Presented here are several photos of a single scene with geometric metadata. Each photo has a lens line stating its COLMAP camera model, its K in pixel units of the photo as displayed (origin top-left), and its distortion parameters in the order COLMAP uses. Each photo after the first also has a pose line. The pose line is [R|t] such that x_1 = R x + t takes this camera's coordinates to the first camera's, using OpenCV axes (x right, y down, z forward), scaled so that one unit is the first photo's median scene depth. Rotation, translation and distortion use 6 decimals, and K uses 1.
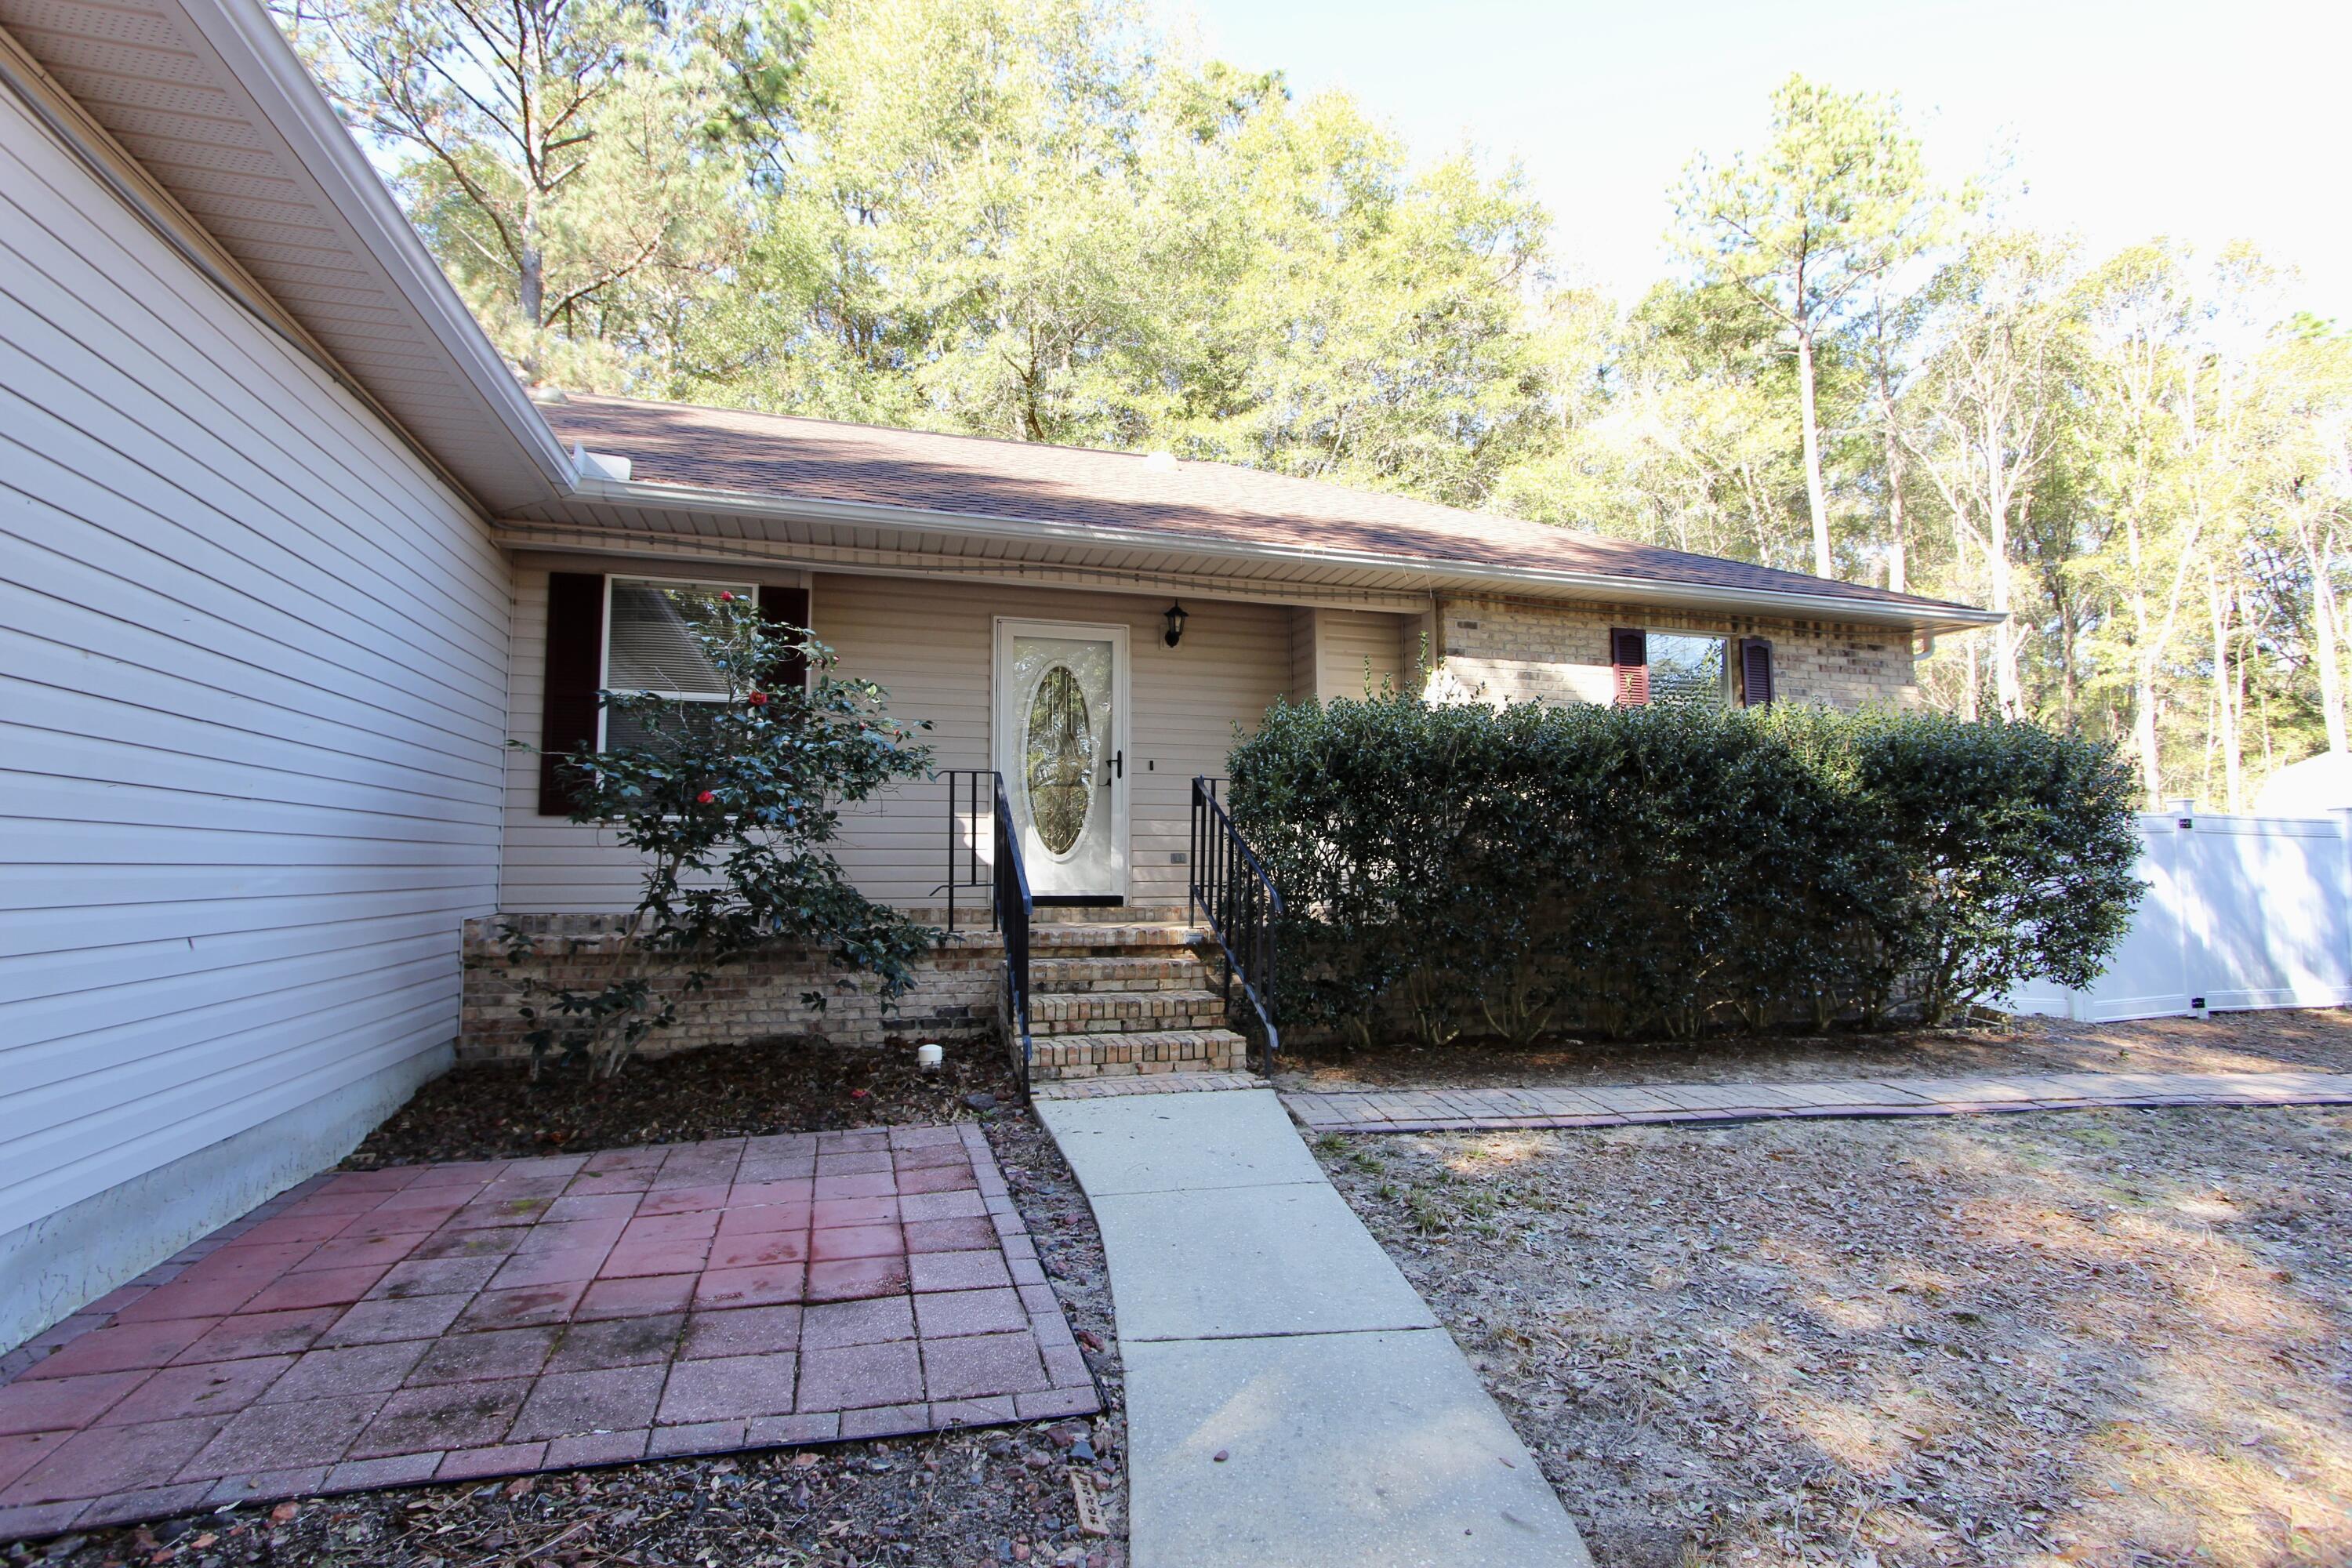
lens RADIAL K [[1082.3, 0, 1167.3], [0, 1082.3, 777.6], [0, 0, 1]] dist [-0.006459, -0.000520]
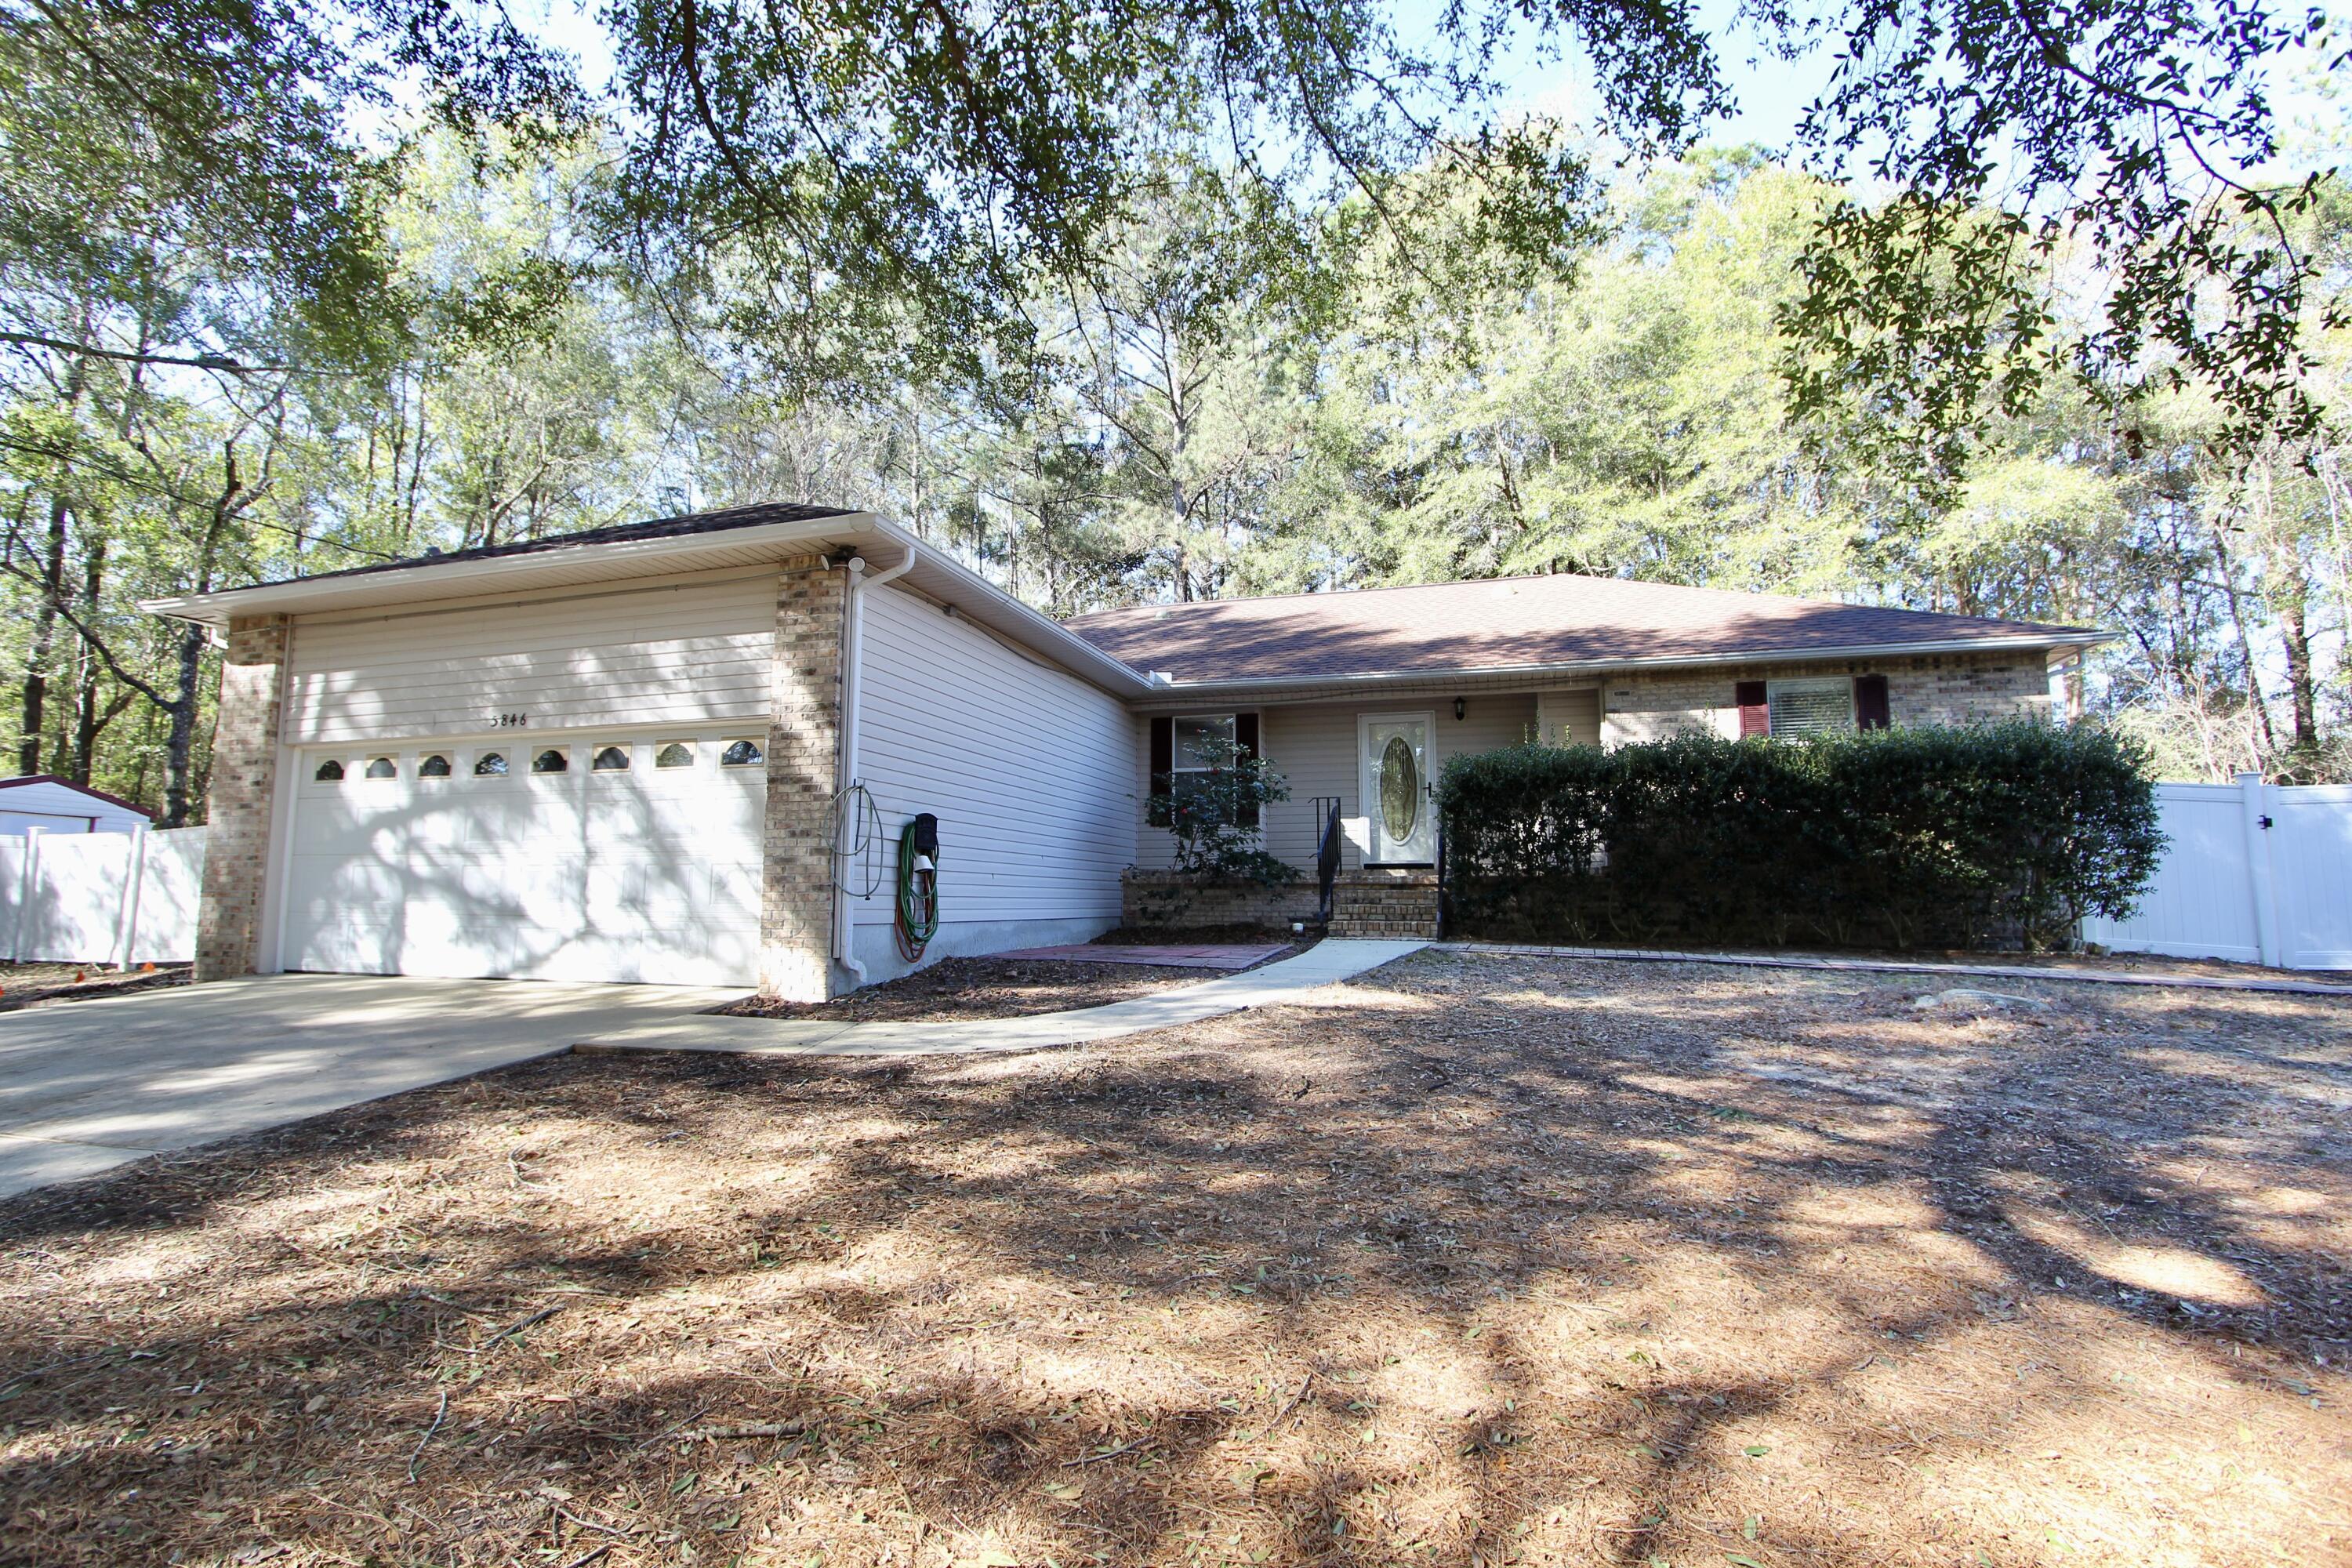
lens RADIAL K [[1082.3, 0, 1174.7], [0, 1082.3, 781.4], [0, 0, 1]] dist [-0.006459, -0.000520]
pose [[0.834967, -0.058383, -0.547194, 0.573881], [0.041854, 0.998213, -0.042640, 0.031727], [0.548706, 0.012701, 0.835919, -0.708797]]
